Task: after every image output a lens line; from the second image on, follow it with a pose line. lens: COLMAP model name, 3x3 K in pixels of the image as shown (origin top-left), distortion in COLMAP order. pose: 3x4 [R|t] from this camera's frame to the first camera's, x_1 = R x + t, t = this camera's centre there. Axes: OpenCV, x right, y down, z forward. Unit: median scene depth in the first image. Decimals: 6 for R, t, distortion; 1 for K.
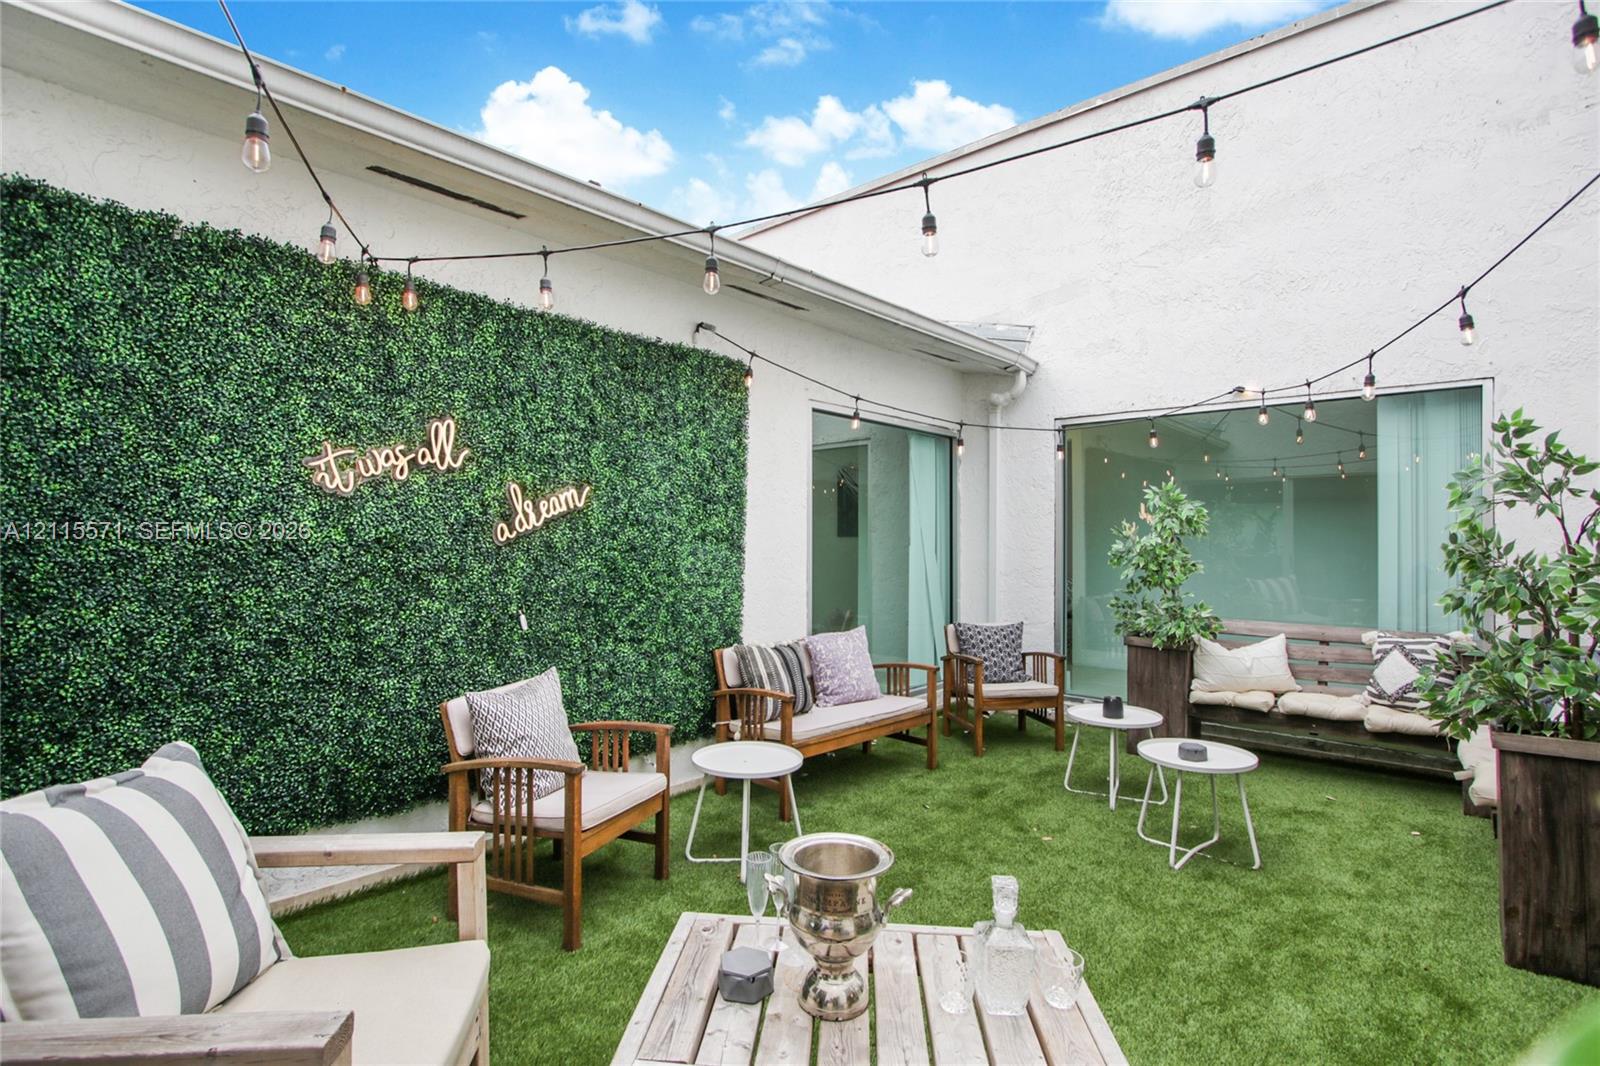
lens RADIAL K [[760.1, 0, 794.0], [0, 760.1, 529.0], [0, 0, 1]] dist [-0.023180, 0.005631]
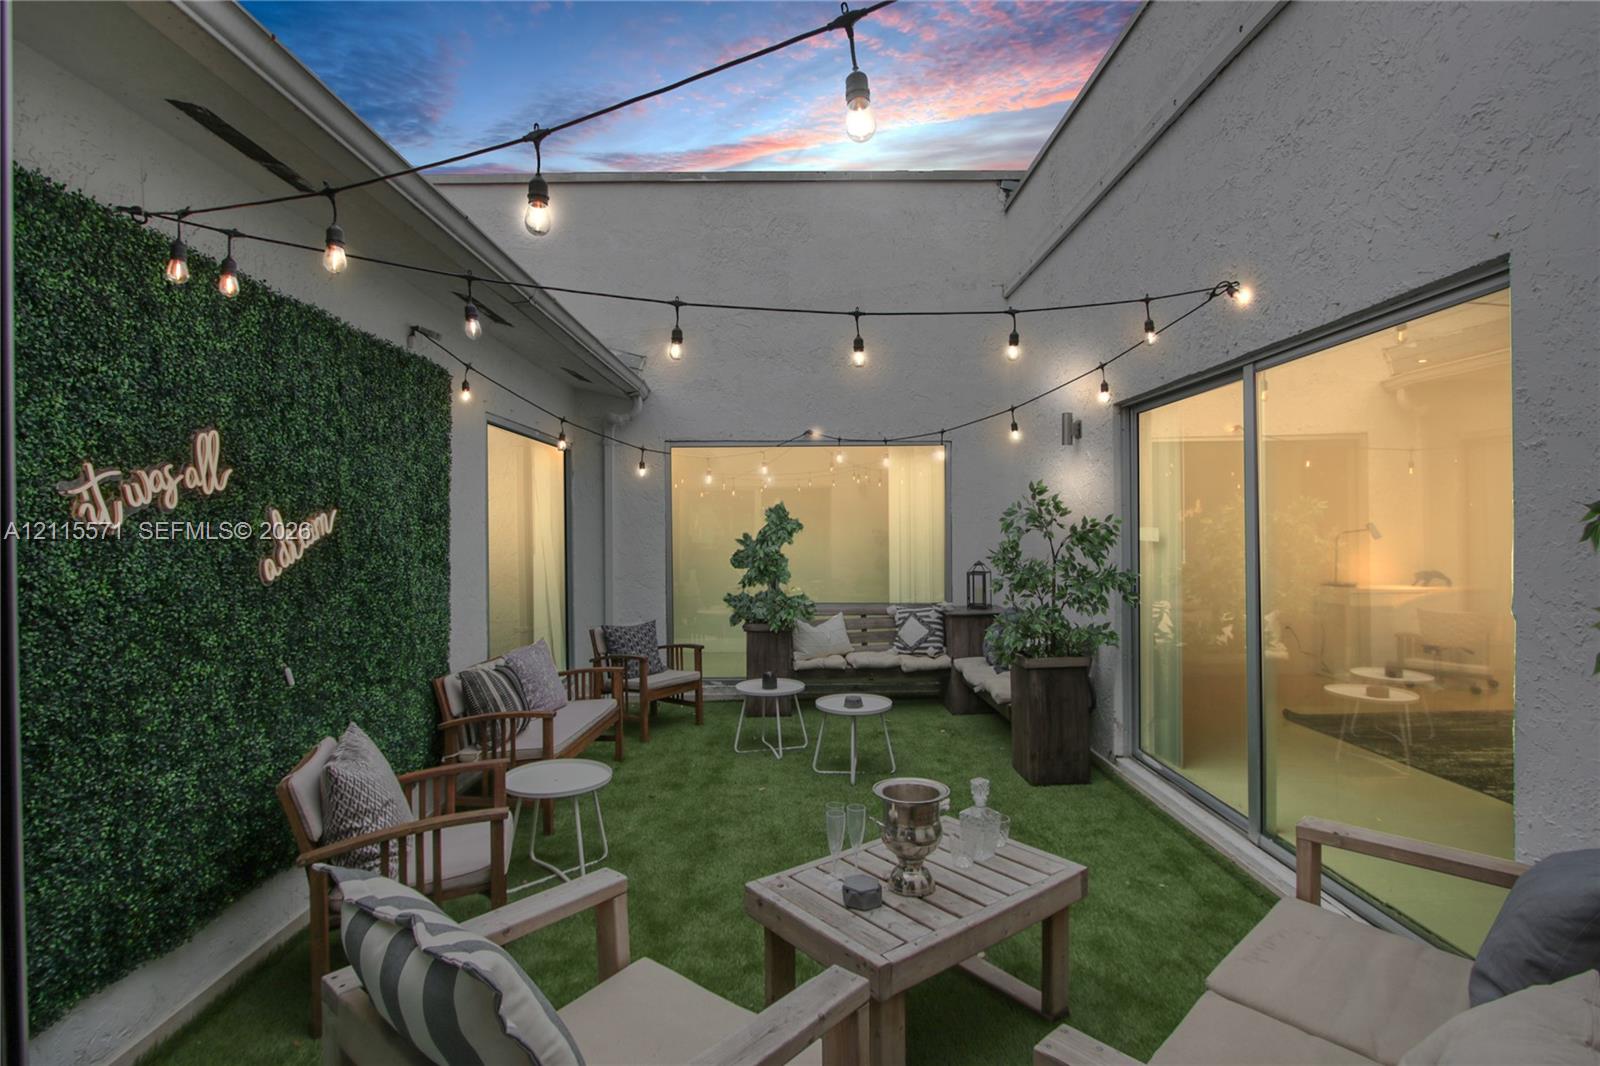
lens RADIAL K [[763.6, 0, 792.1], [0, 763.6, 526.4], [0, 0, 1]] dist [-0.016988, 0.001424]
pose [[0.742391, -0.009929, 0.669894, -0.517377], [0.002653, 0.999926, 0.011881, -0.050809], [-0.669962, -0.007043, 0.742362, 0.018777]]
